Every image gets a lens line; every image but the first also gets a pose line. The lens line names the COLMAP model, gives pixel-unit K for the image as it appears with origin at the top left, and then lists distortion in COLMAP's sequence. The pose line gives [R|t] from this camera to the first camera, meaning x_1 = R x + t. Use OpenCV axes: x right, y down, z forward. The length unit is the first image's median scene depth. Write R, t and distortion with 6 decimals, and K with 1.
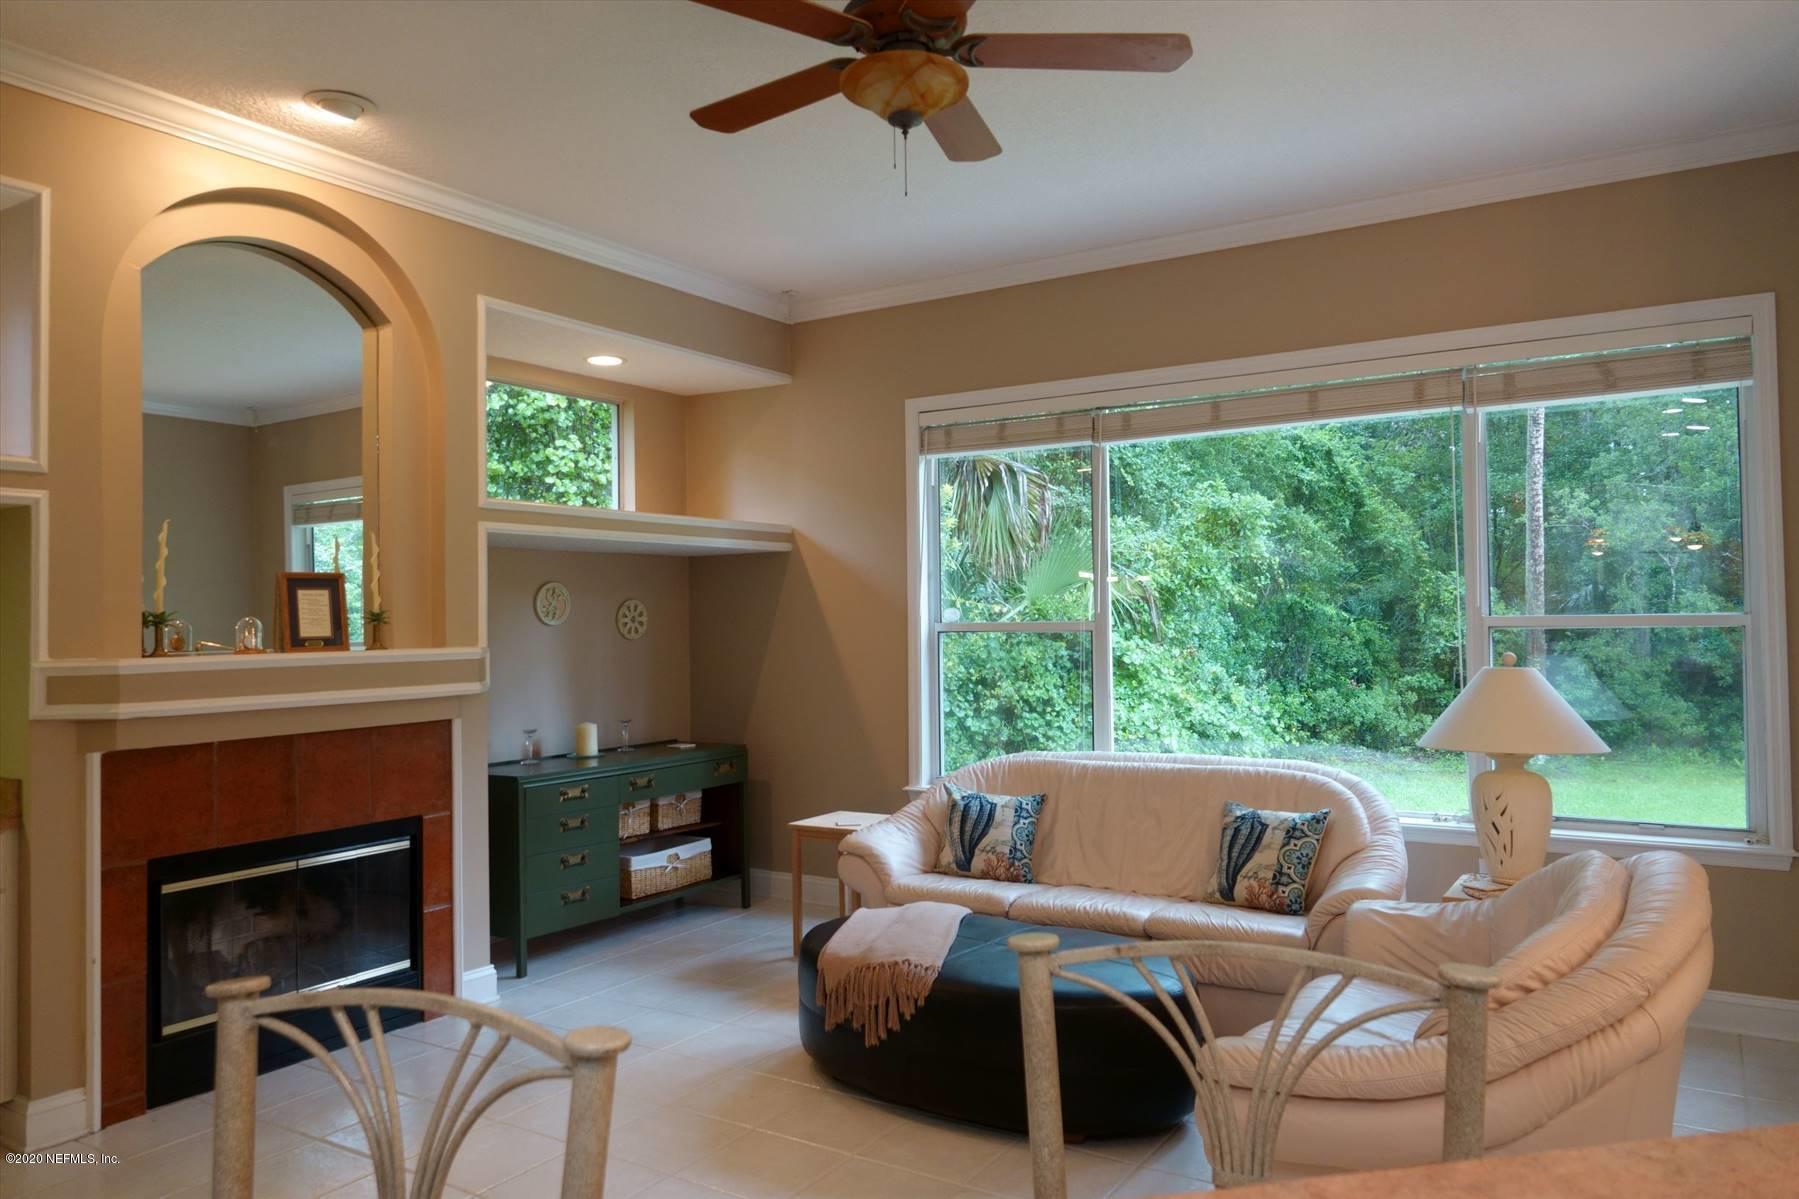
lens RADIAL K [[1259.2, 0, 909.5], [0, 1259.2, 598.8], [0, 0, 1]] dist [0.008908, -0.005122]
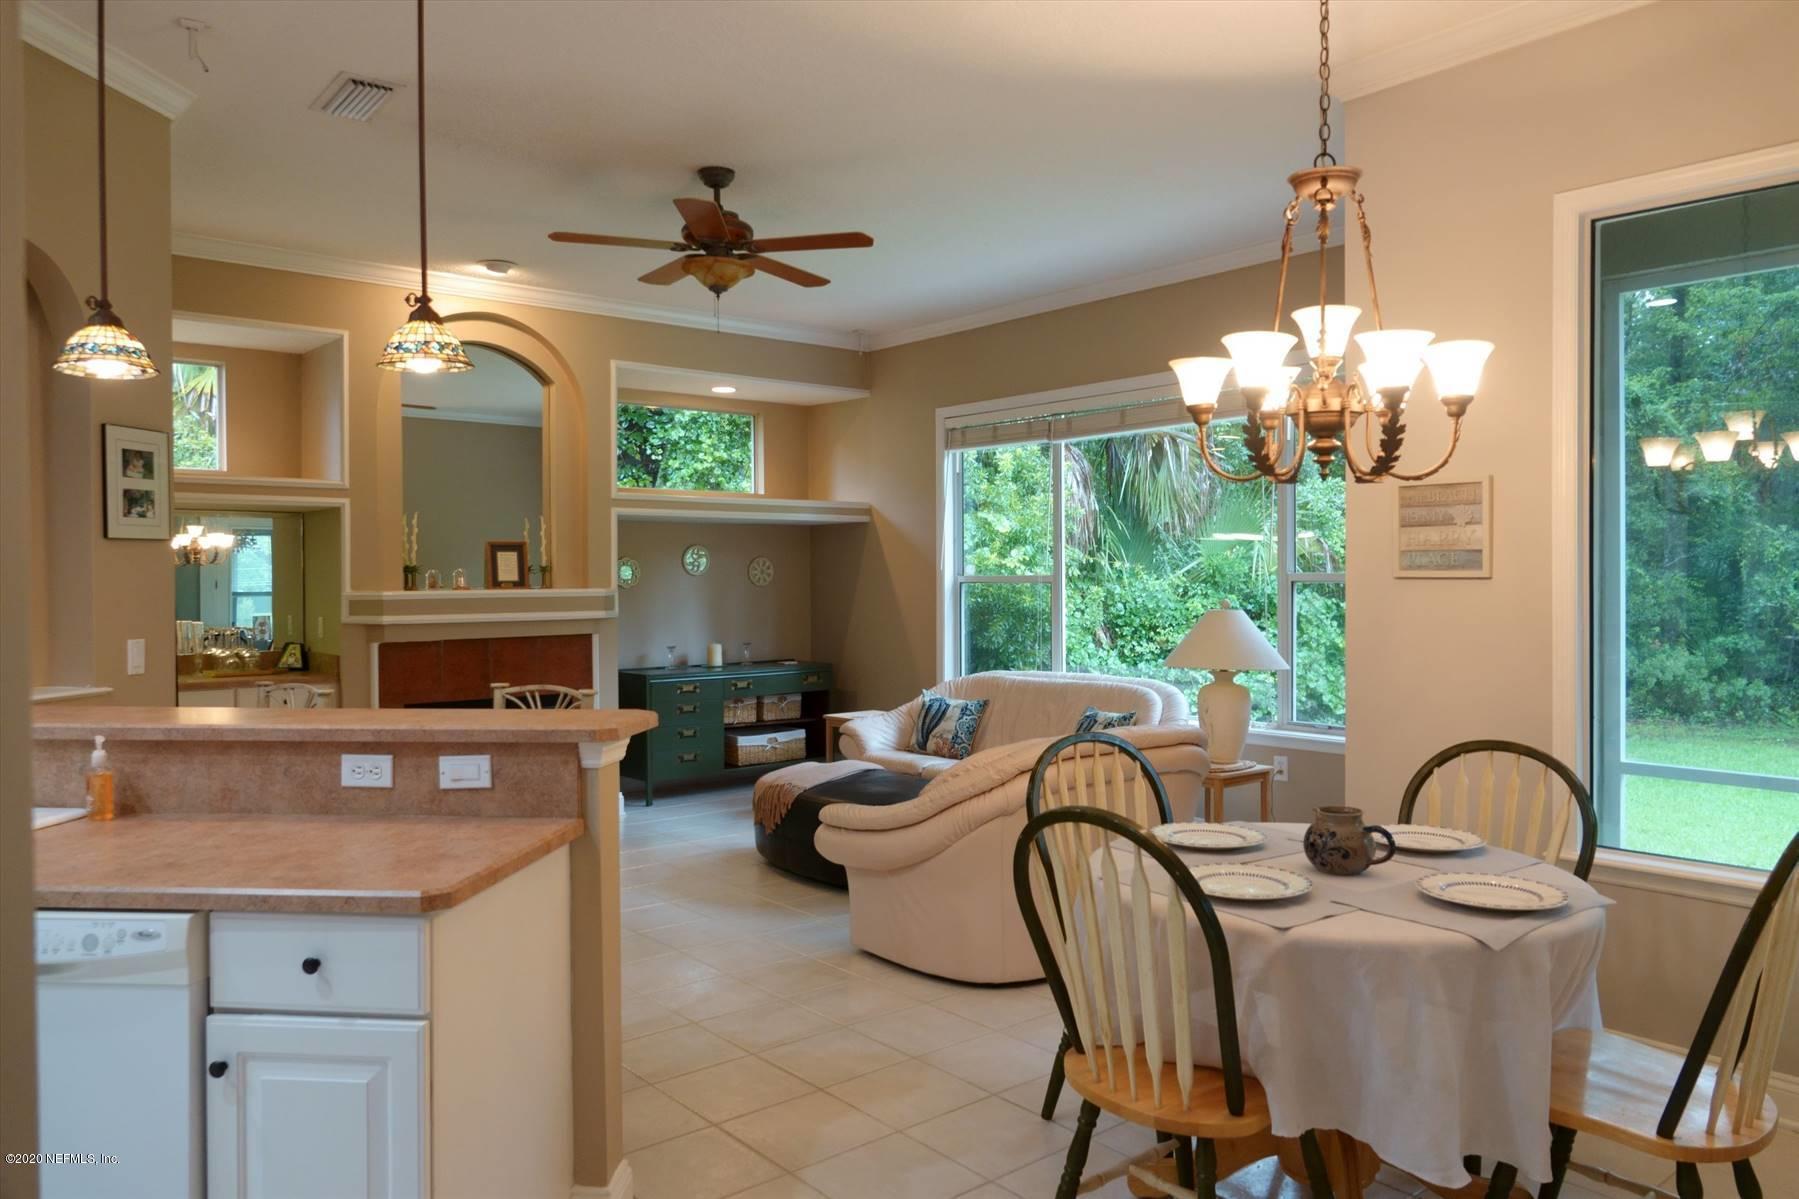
lens RADIAL K [[1259.2, 0, 903.4], [0, 1259.2, 595.8], [0, 0, 1]] dist [0.008908, -0.005122]
pose [[0.953317, 0.012703, -0.301703, 0.381413], [-0.002051, 0.999364, 0.035595, -0.007098], [0.301963, -0.033315, 0.952737, -0.300219]]
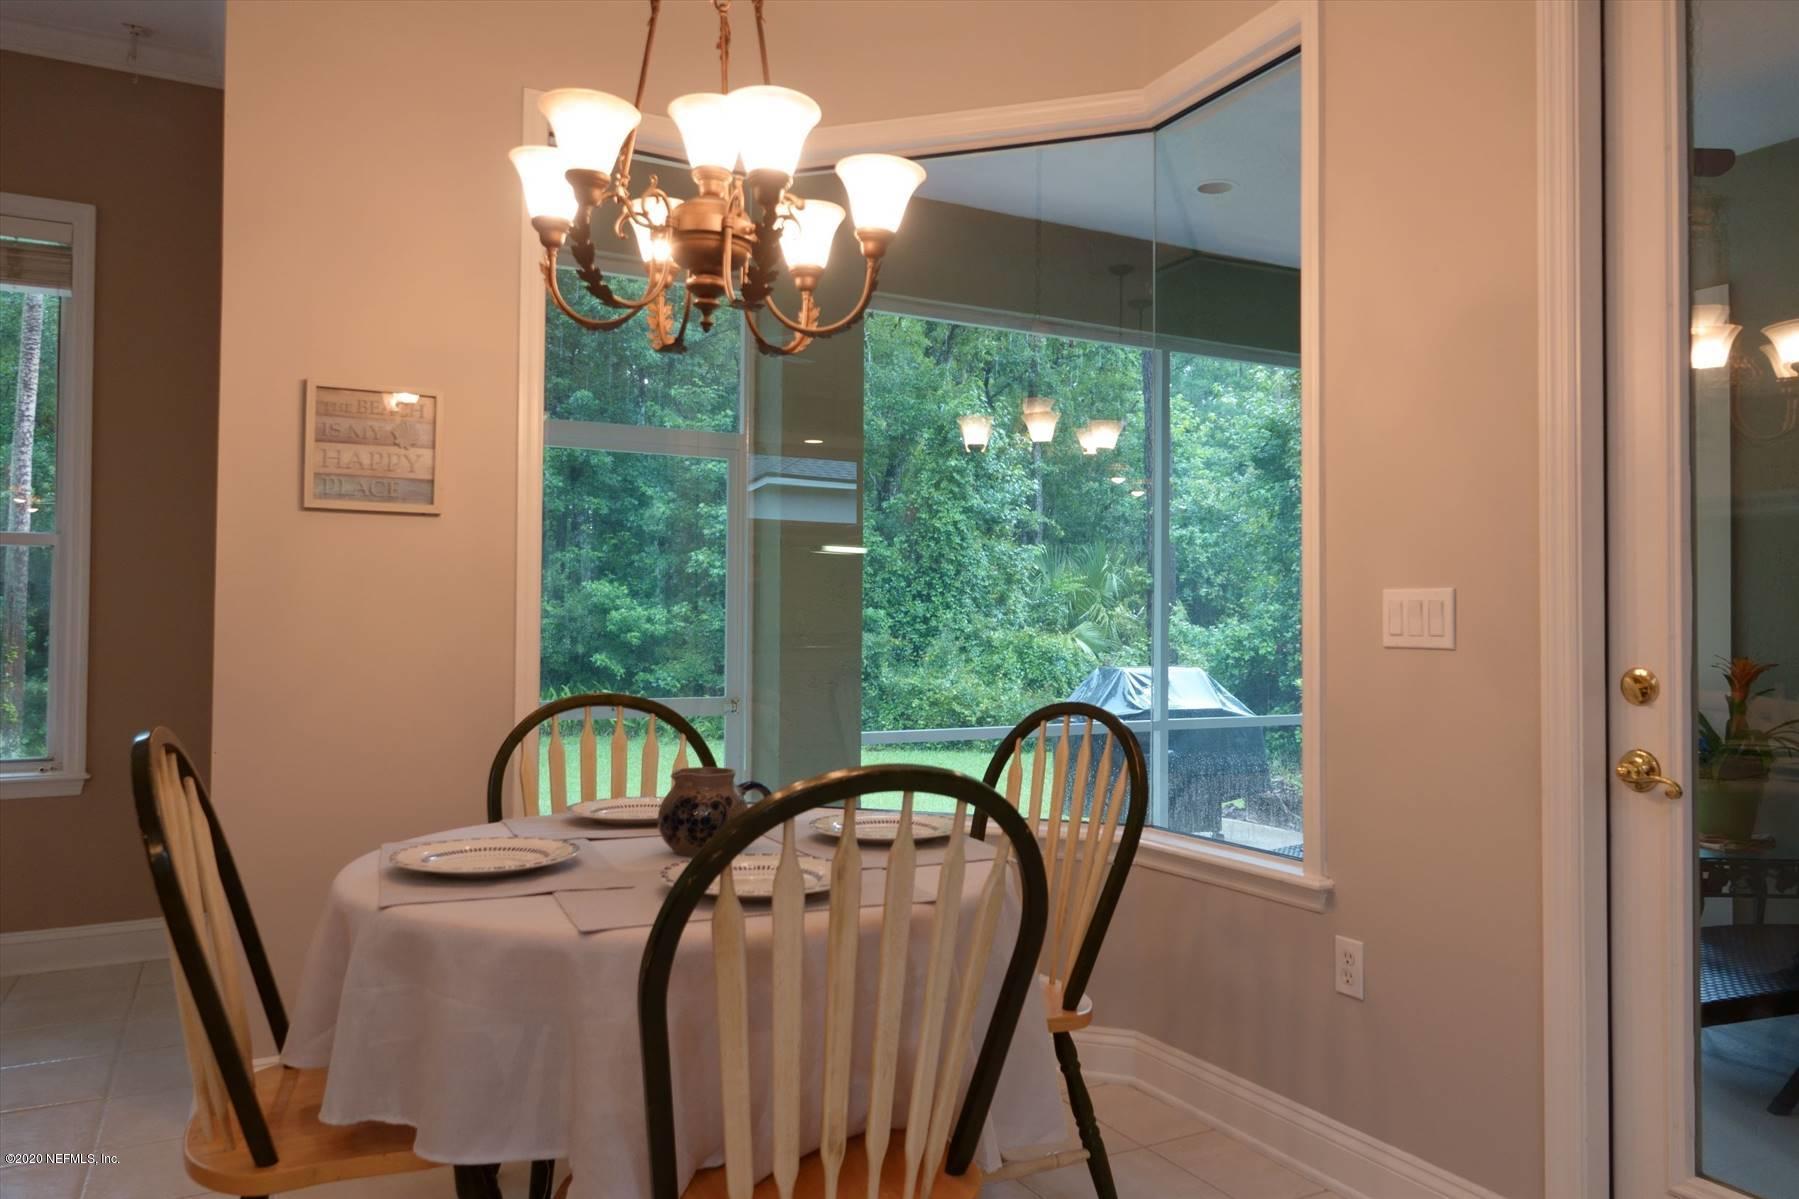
lens RADIAL K [[1259.2, 0, 918.3], [0, 1259.2, 601.3], [0, 0, 1]] dist [0.008908, -0.005122]
pose [[0.501568, 0.027816, 0.864671, 0.123291], [-0.024817, 0.999534, -0.017759, 0.047811], [-0.864762, -0.012551, 0.502024, -0.032440]]
